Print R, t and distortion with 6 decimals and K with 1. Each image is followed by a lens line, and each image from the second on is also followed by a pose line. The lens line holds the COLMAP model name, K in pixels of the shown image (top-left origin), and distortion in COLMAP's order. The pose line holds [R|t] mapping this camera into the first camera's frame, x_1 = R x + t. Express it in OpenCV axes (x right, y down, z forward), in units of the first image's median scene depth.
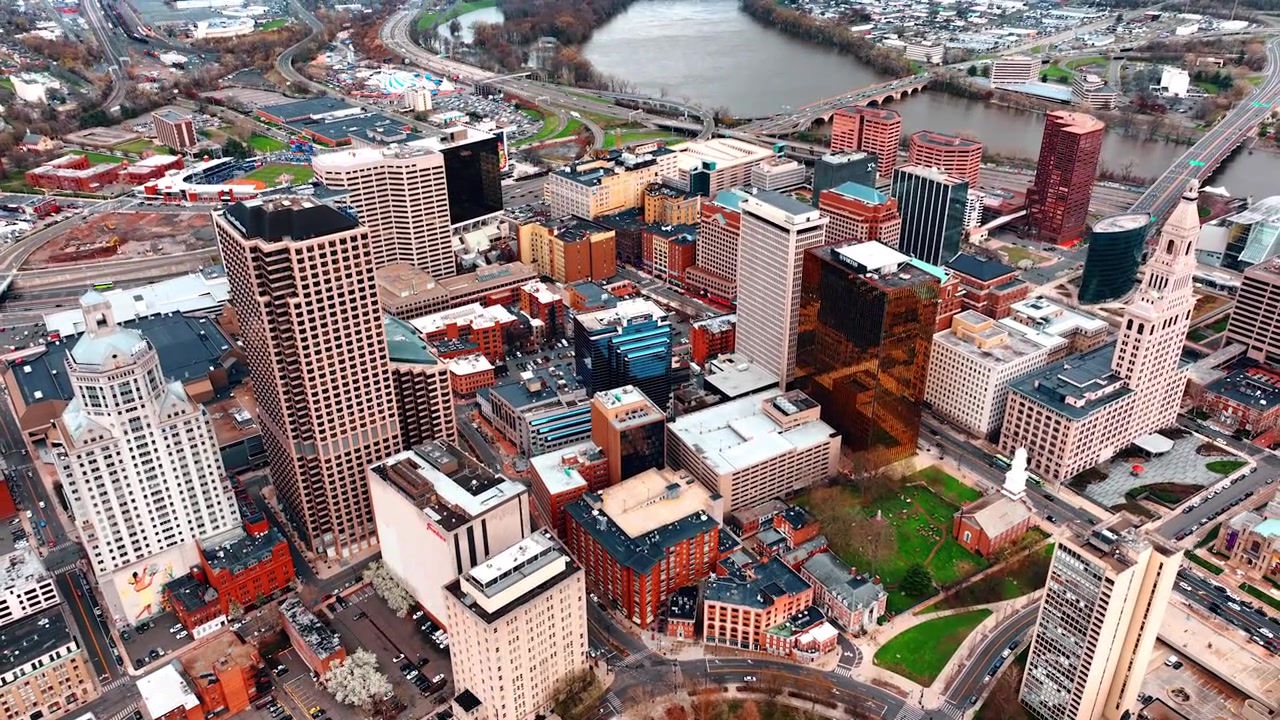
lens RADIAL K [[957.5, 0, 645.7], [0, 957.5, 357.3], [0, 0, 1]] dist [0.000077, 0.014254]
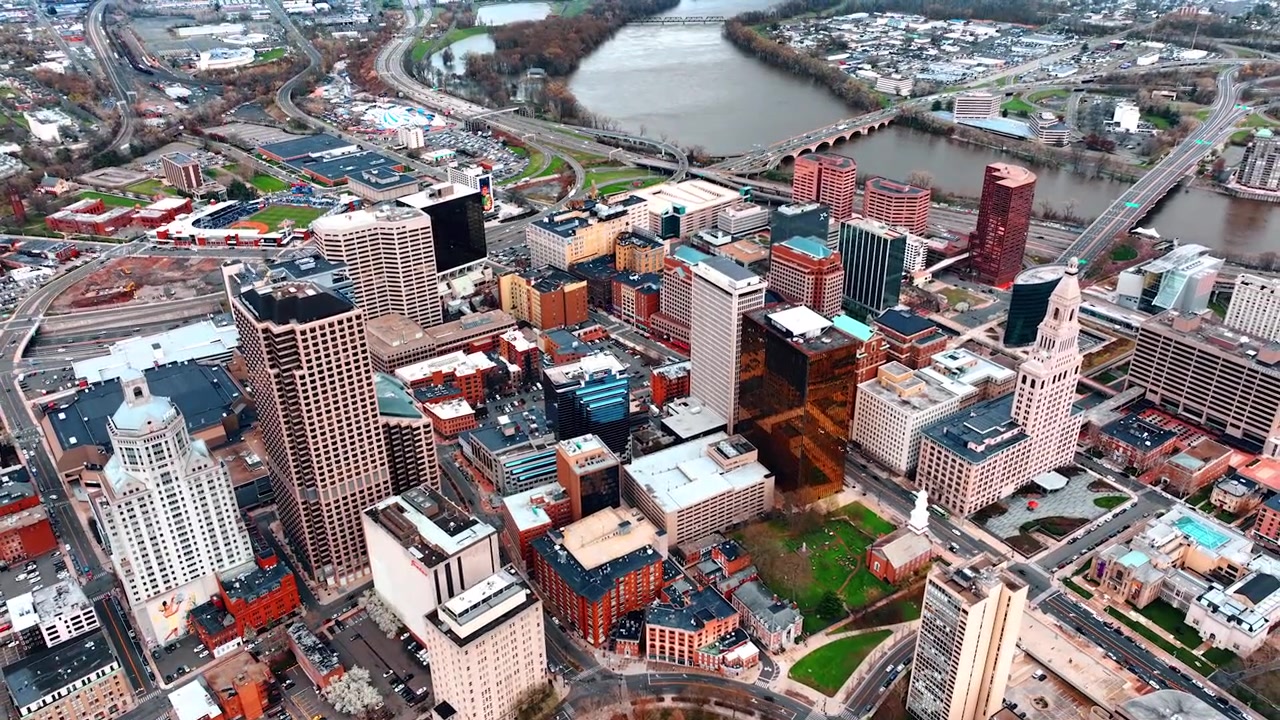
lens RADIAL K [[957.5, 0, 645.7], [0, 957.5, 357.3], [0, 0, 1]] dist [0.000077, 0.014254]
pose [[0.999994, -0.002424, 0.002312, 0.046359], [0.002426, 0.999997, -0.000662, -0.059594], [-0.002310, 0.000668, 0.999997, -0.146121]]
